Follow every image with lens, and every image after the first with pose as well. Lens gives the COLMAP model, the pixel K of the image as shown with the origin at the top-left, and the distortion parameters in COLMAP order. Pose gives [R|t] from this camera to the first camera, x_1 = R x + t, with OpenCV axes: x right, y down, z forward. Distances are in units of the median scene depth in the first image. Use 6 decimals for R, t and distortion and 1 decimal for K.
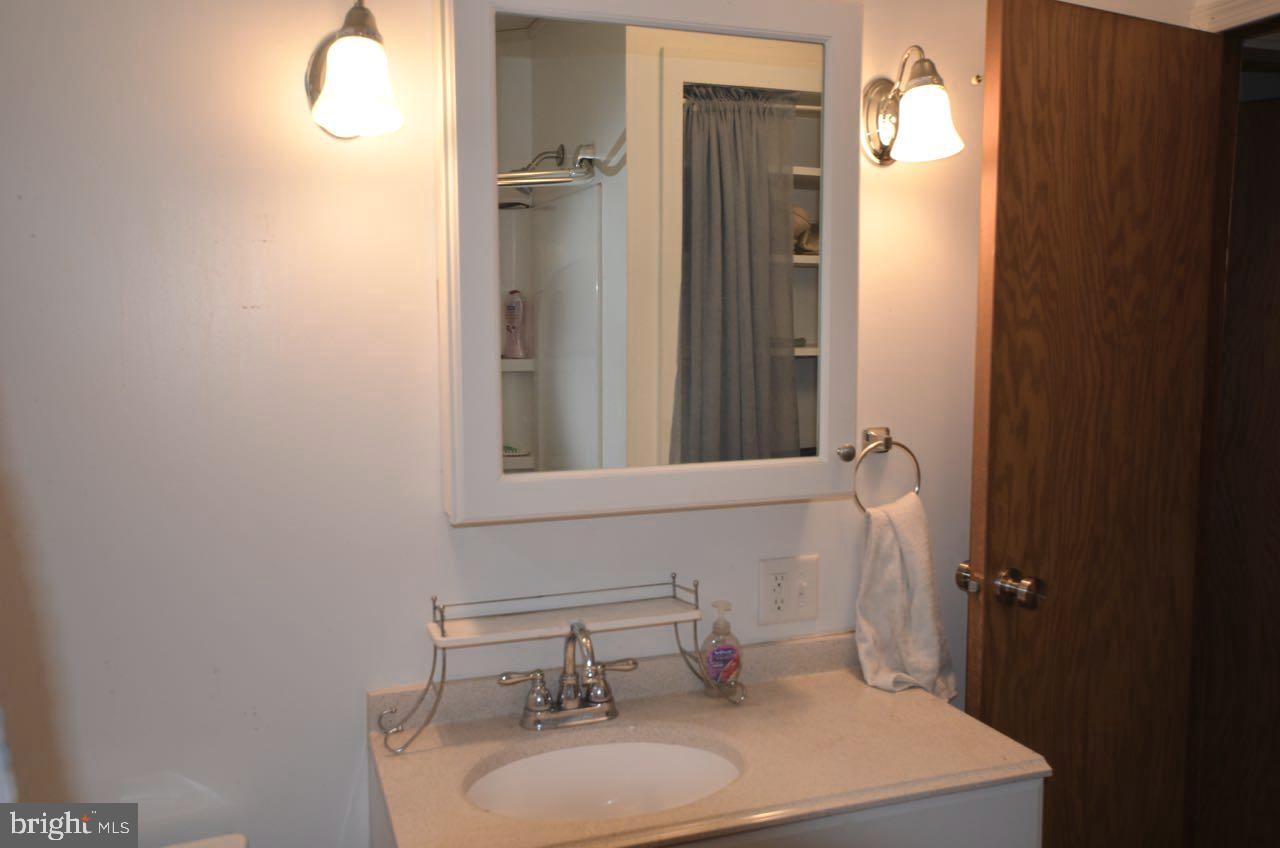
lens RADIAL K [[1031.0, 0, 640.0], [0, 1031.0, 424.0], [0, 0, 1]] dist [-0.048440, 0.003032]
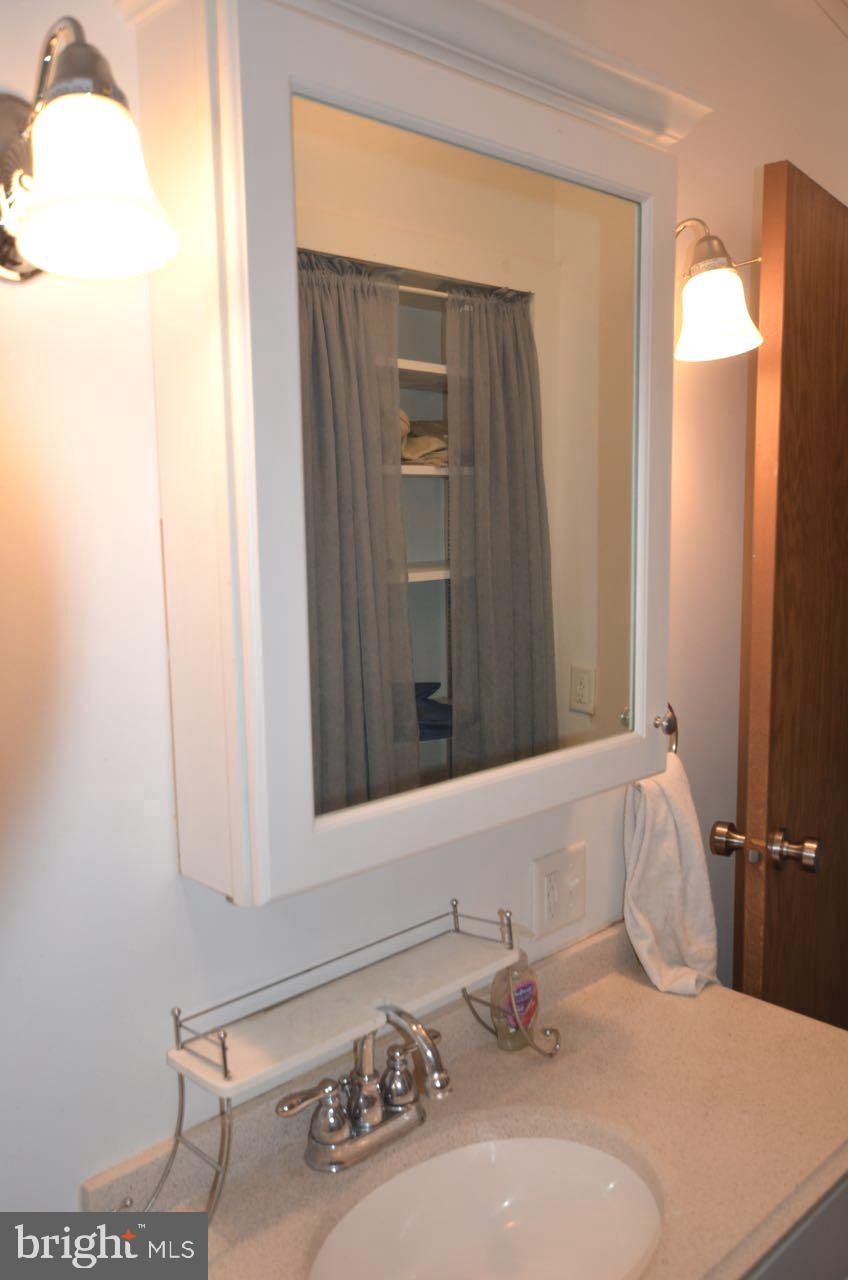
lens RADIAL K [[1031.0, 0, 424.0], [0, 1031.0, 640.0], [0, 0, 1]] dist [-0.048440, 0.003032]
pose [[0.916099, -0.059902, 0.396452, -0.264632], [0.051661, 0.998170, 0.031443, -0.066129], [-0.397610, -0.008324, 0.917517, 0.314995]]
